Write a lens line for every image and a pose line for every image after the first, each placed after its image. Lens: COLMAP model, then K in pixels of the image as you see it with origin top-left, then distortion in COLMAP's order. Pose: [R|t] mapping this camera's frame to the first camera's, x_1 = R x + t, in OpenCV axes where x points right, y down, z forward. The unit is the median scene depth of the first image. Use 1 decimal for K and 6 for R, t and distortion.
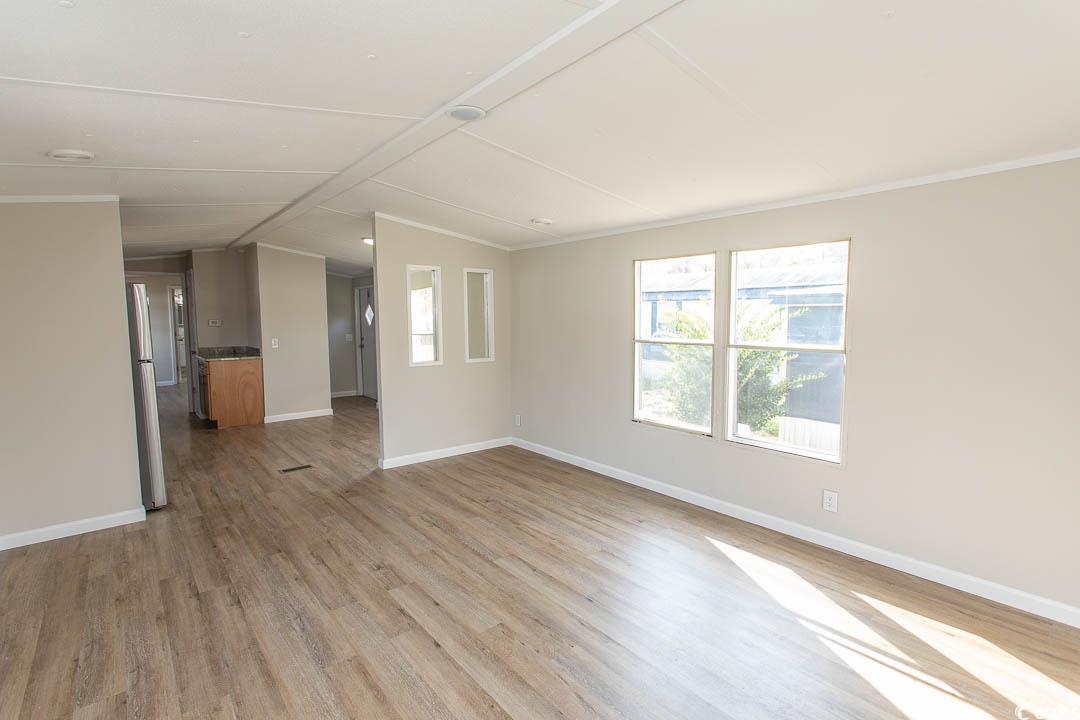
lens RADIAL K [[515.8, 0, 541.7], [0, 515.8, 361.0], [0, 0, 1]] dist [0.001995, 0.000083]
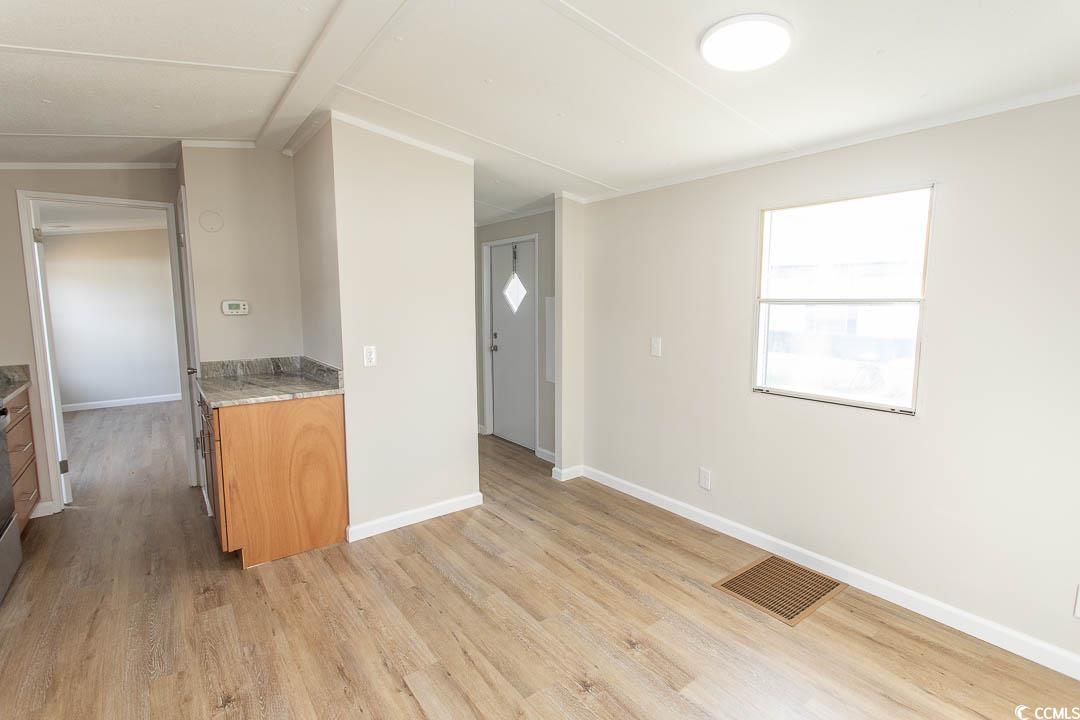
lens RADIAL K [[515.8, 0, 538.4], [0, 515.8, 358.5], [0, 0, 1]] dist [0.001995, 0.000083]
pose [[0.998793, 0.007258, -0.048572, -0.350574], [-0.005798, 0.999529, 0.030133, -0.045147], [0.048768, -0.029815, 0.998365, 0.568683]]
